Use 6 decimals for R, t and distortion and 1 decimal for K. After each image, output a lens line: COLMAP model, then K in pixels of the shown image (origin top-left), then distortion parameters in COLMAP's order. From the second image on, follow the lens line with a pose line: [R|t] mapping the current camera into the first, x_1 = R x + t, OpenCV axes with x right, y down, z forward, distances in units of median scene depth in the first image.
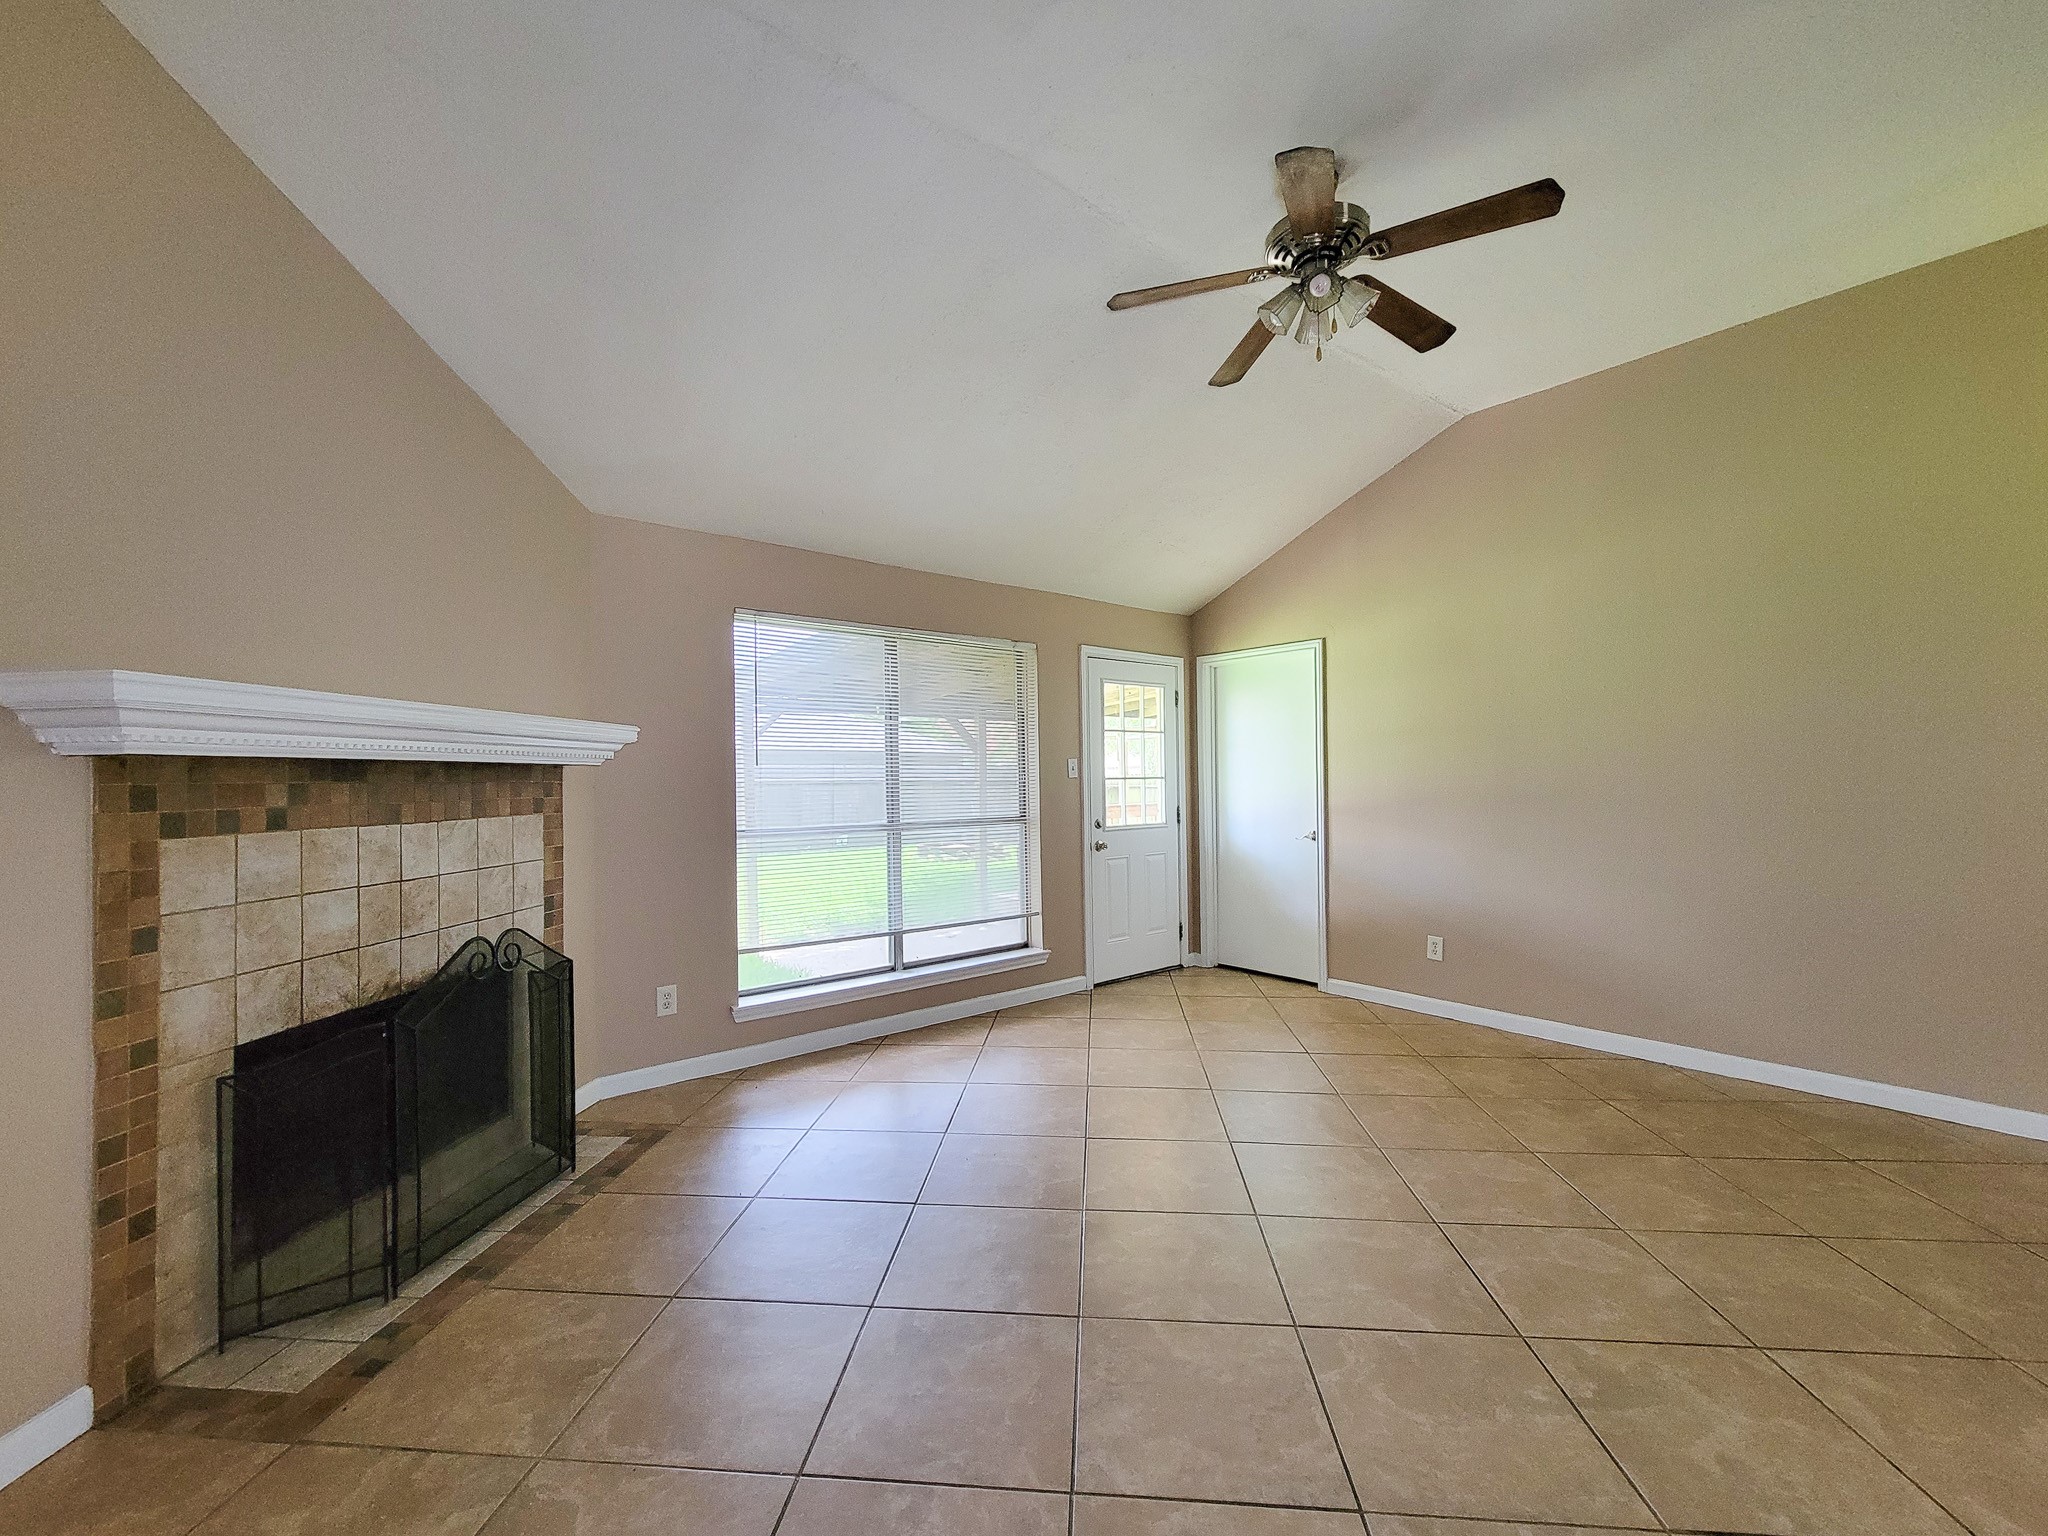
lens RADIAL K [[844.1, 0, 1028.1], [0, 844.1, 771.4], [0, 0, 1]] dist [-0.000114, -0.000819]
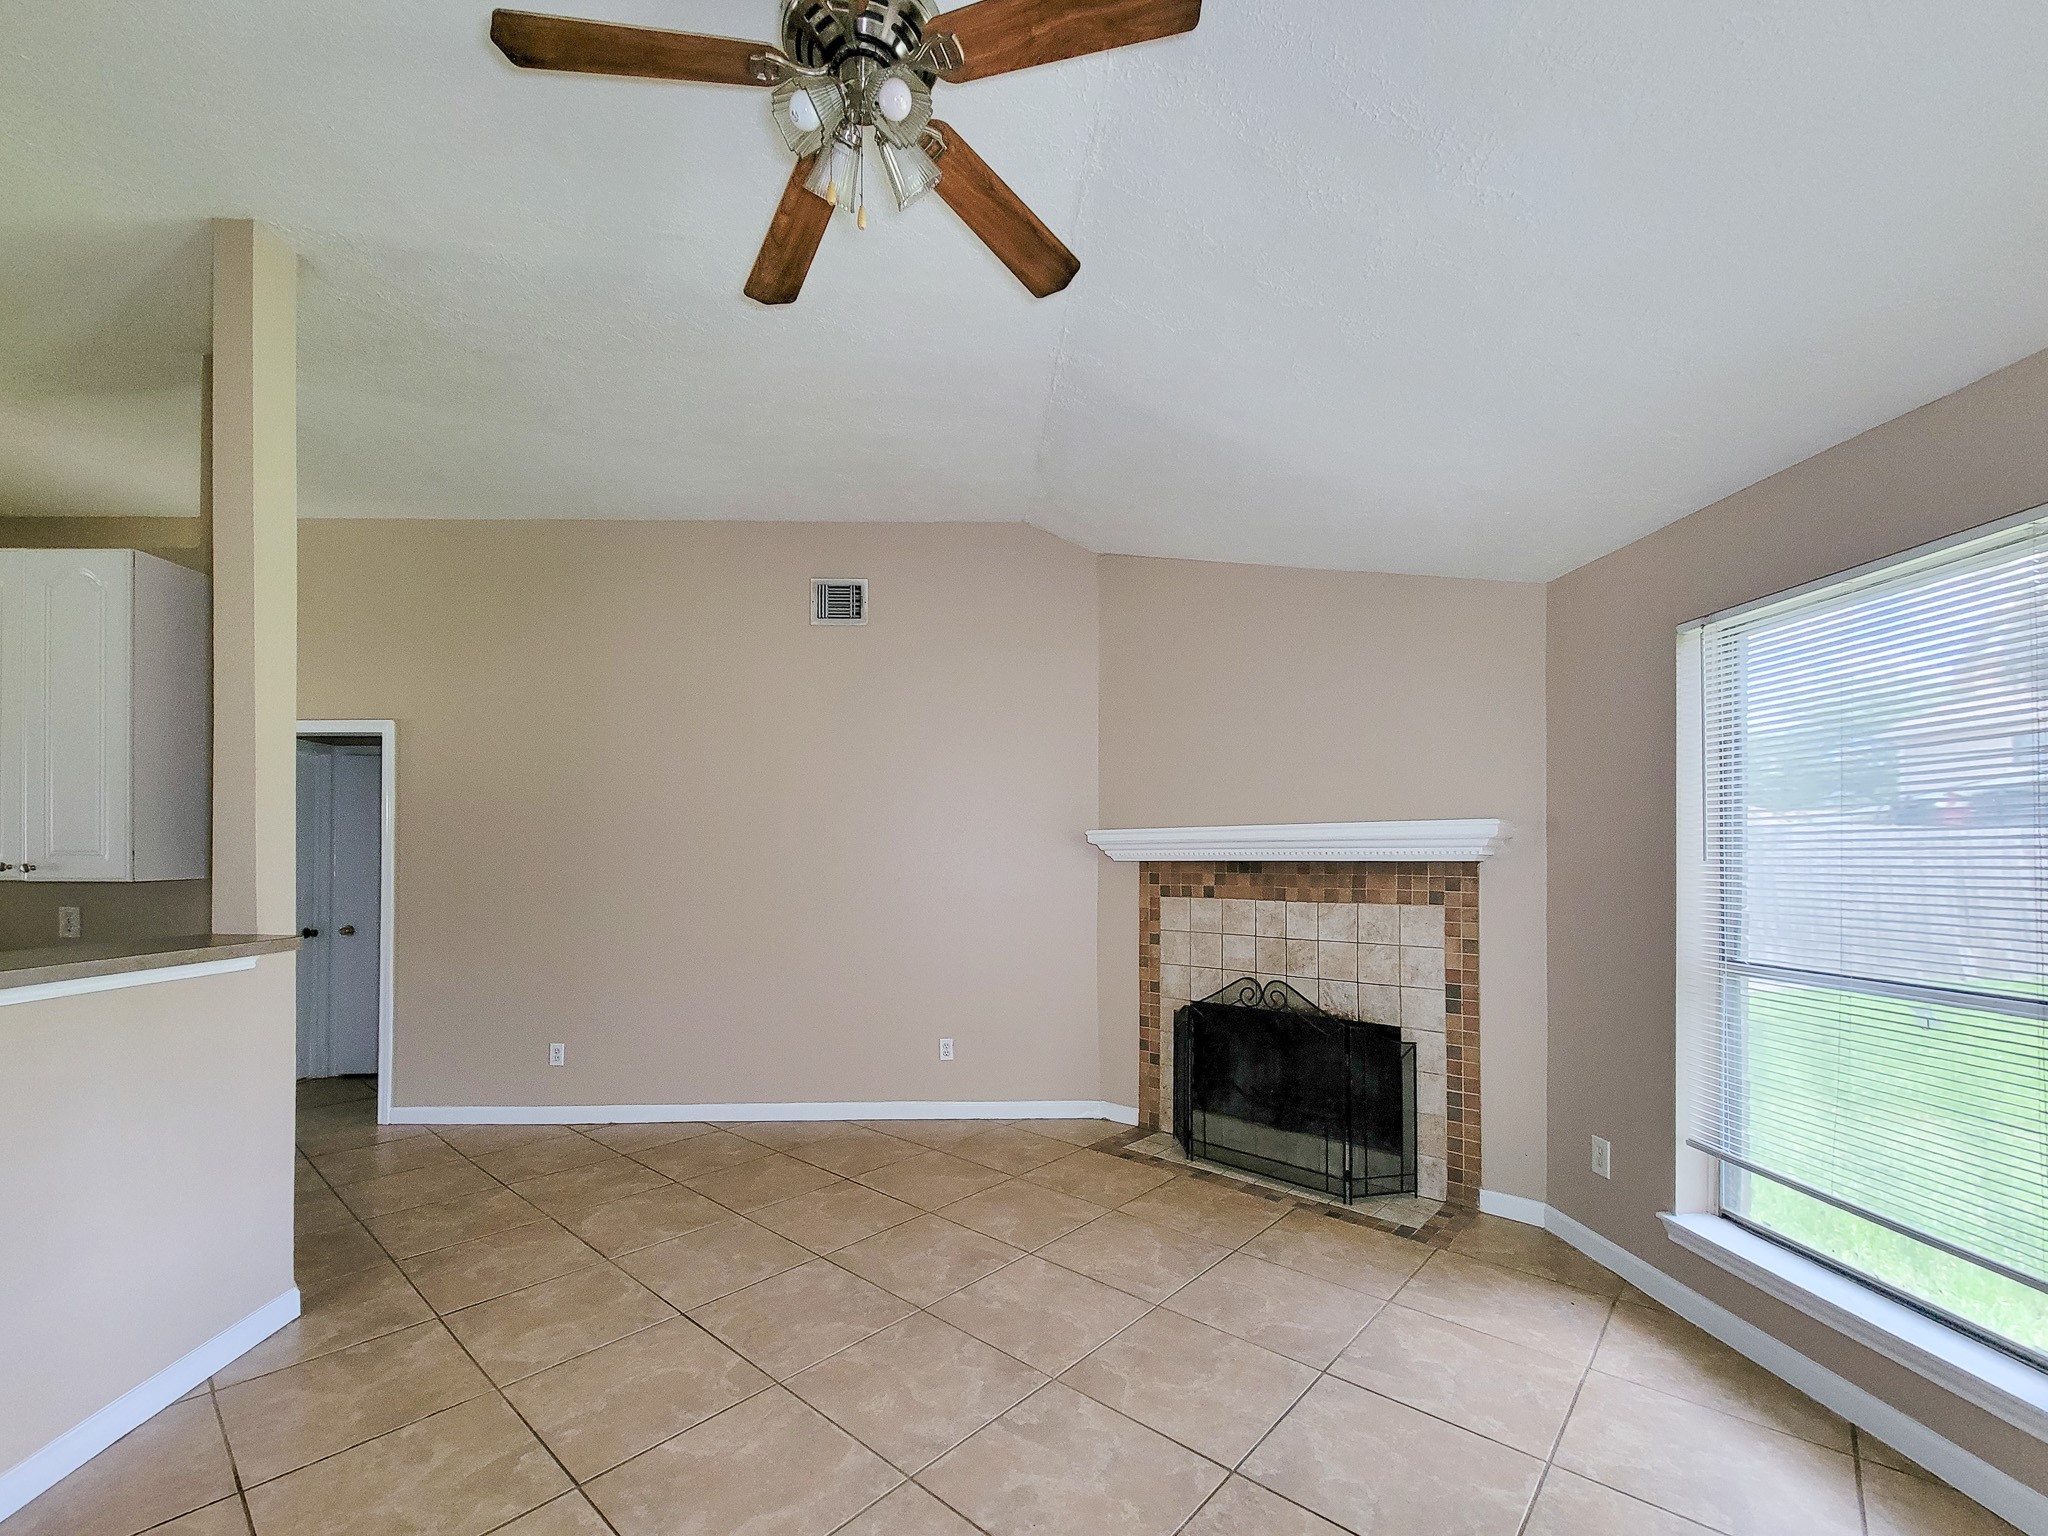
lens RADIAL K [[850.5, 0, 1013.1], [0, 850.5, 850.0], [0, 0, 1]] dist [0.000382, -0.000397]
pose [[-0.594582, -0.000472, -0.804035, 0.707602], [0.011114, 0.999899, -0.008806, -0.020633], [0.803958, -0.014172, -0.594517, 1.348712]]
